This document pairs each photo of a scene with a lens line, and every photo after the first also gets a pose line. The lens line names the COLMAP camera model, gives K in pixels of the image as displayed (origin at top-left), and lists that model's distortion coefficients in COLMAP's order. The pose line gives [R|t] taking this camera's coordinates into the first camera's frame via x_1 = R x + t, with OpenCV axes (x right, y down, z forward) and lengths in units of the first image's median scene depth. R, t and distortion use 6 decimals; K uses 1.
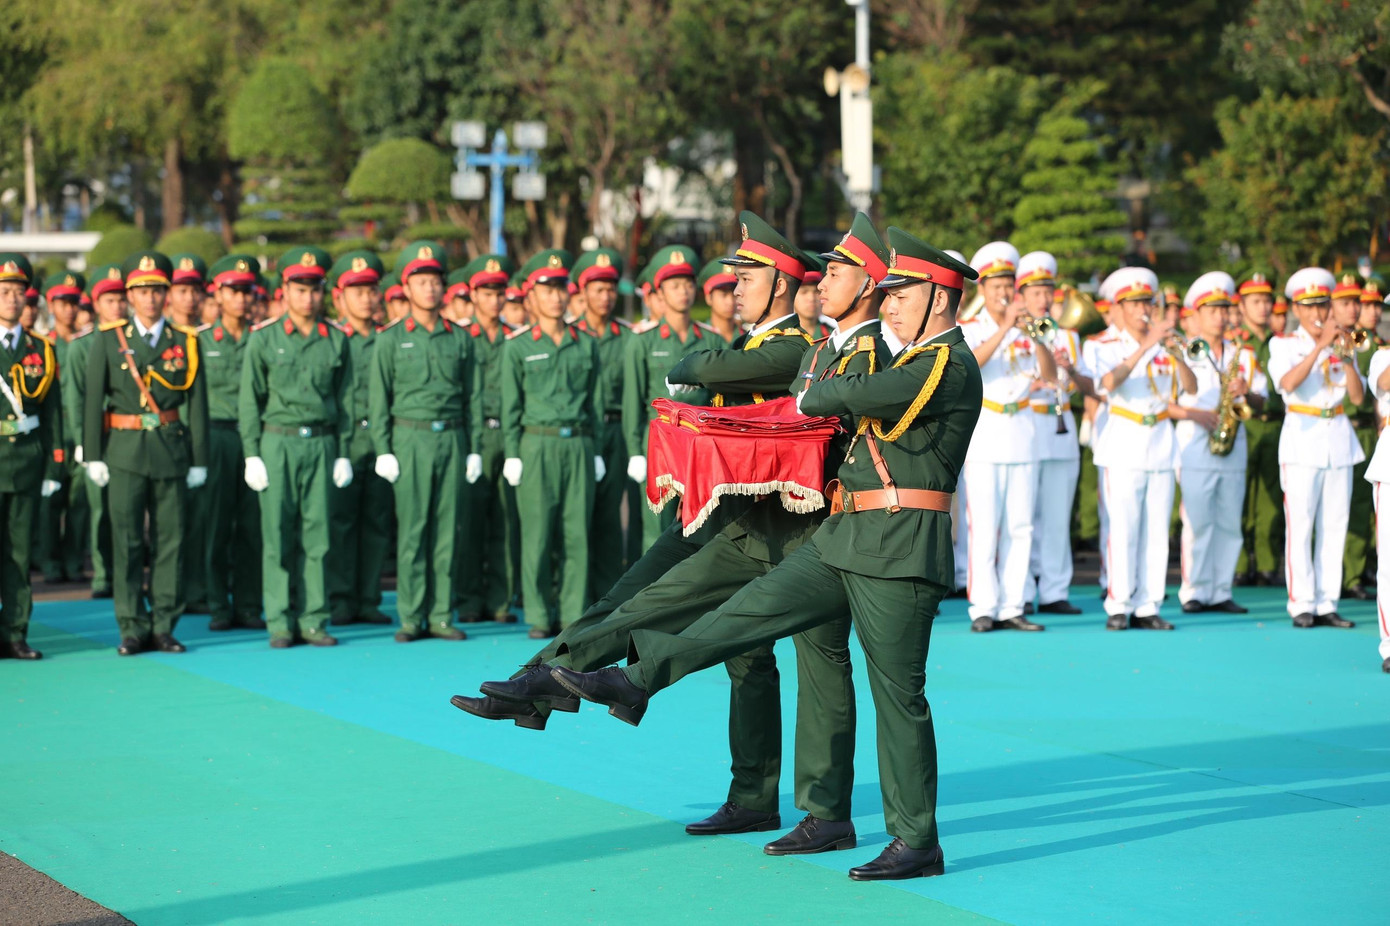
lens RADIAL K [[4795.5, 0, 695.0], [0, 4795.5, 463.0], [0, 0, 1]] dist [0.042474, 0.746302]
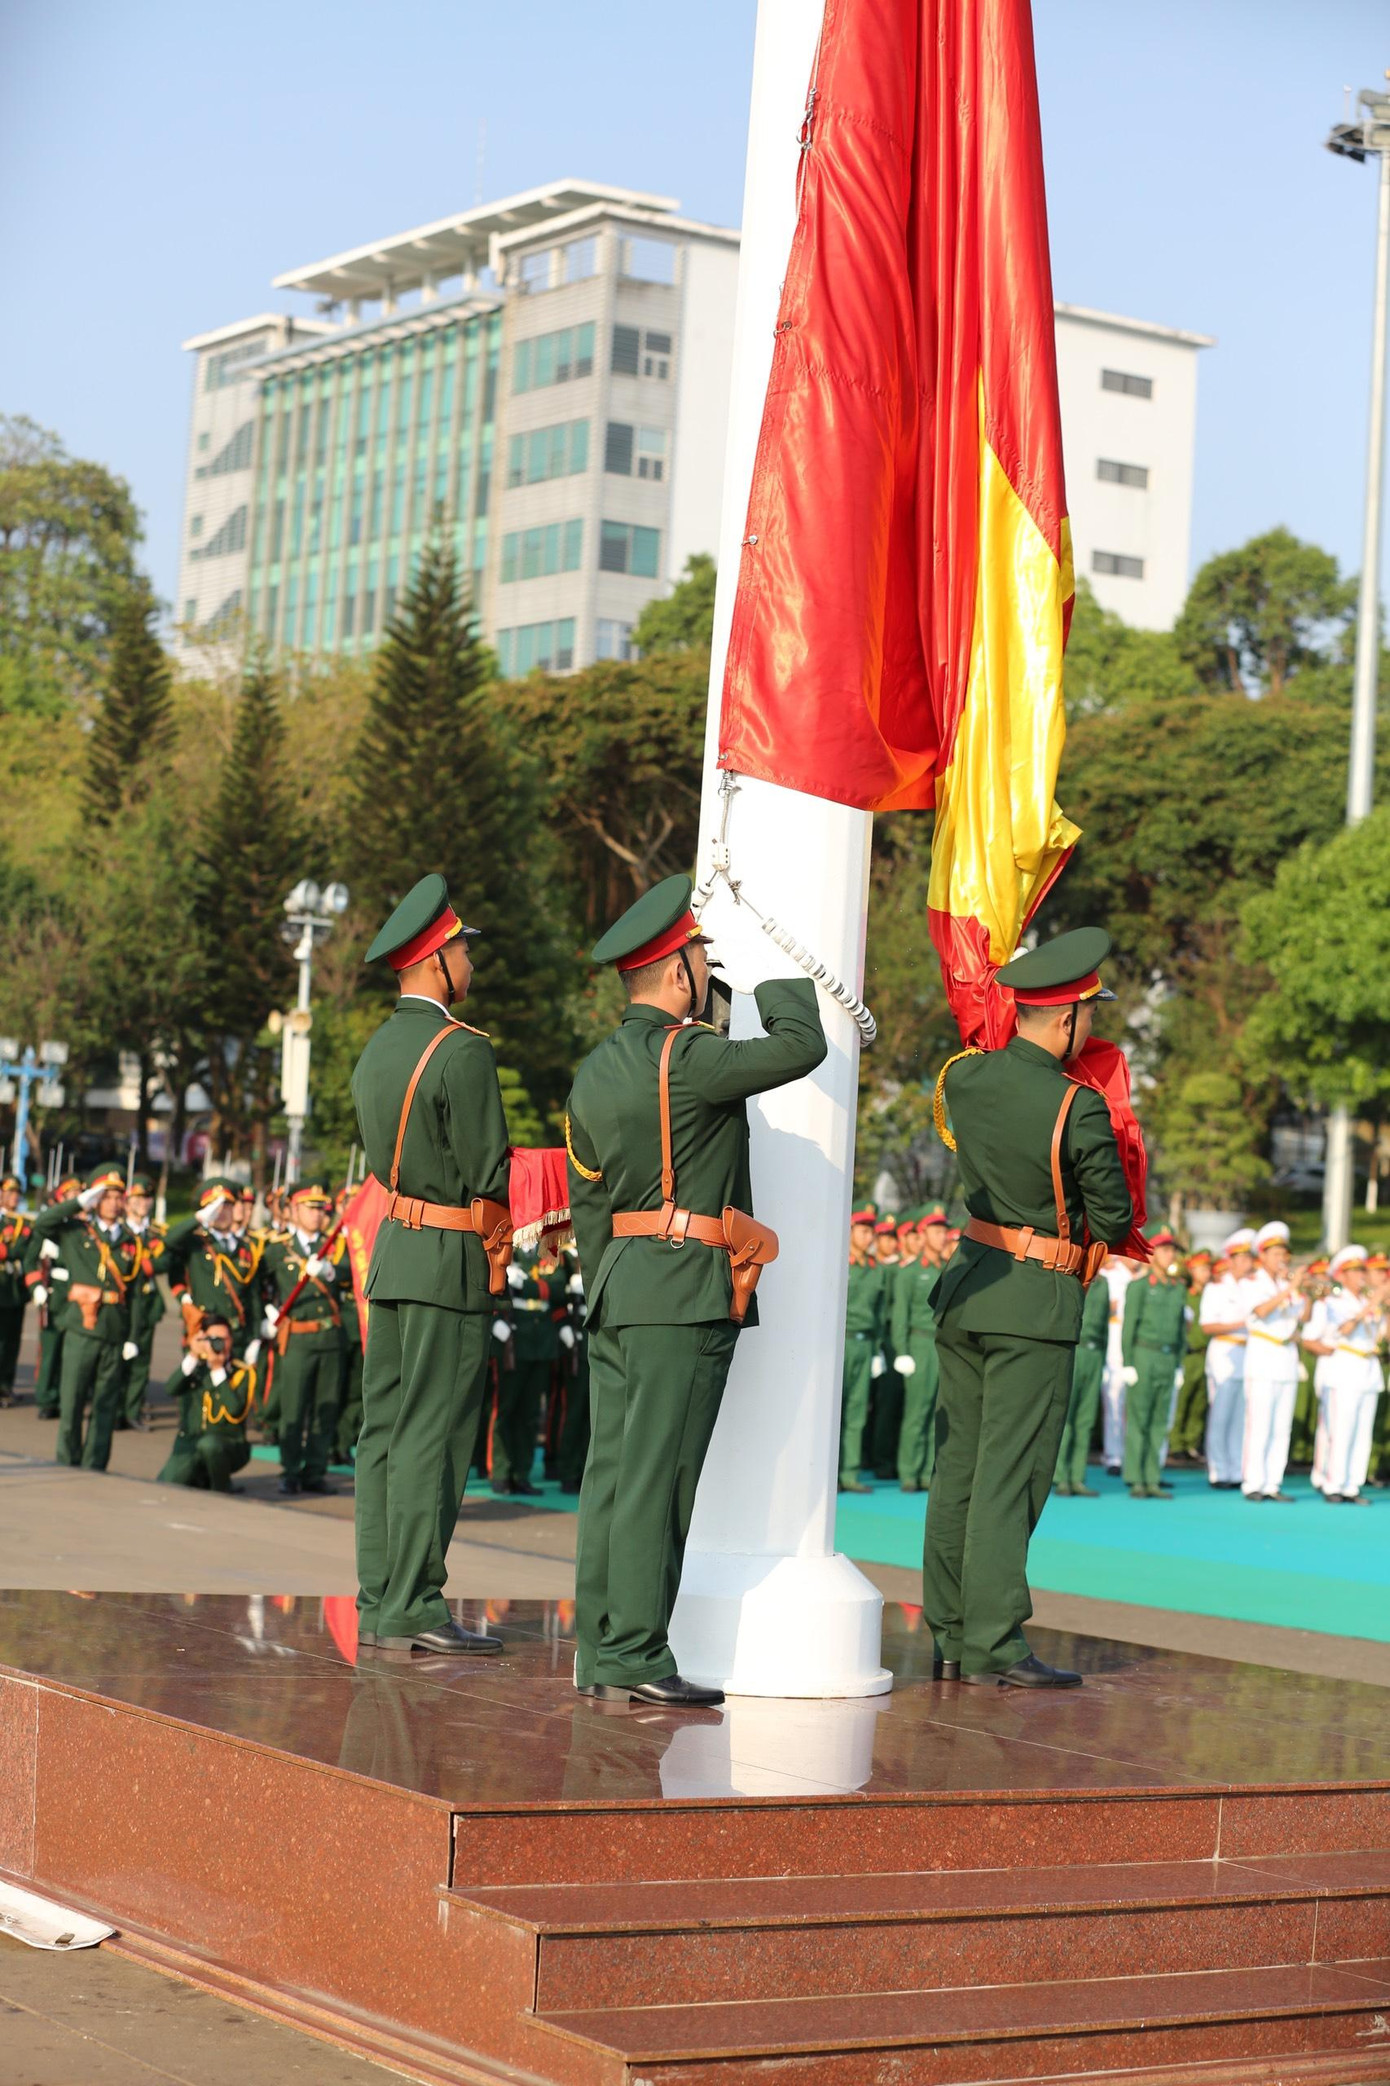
lens RADIAL K [[4288.3, 0, 690.2], [0, 4288.3, 1086.8], [0, 0, 1]] dist [-0.306306, 0.134849]
pose [[0.968008, 0.065641, 0.242181, -0.128285], [-0.050901, 0.996479, -0.066630, 0.001948], [-0.245701, 0.052171, 0.967941, -0.051052]]
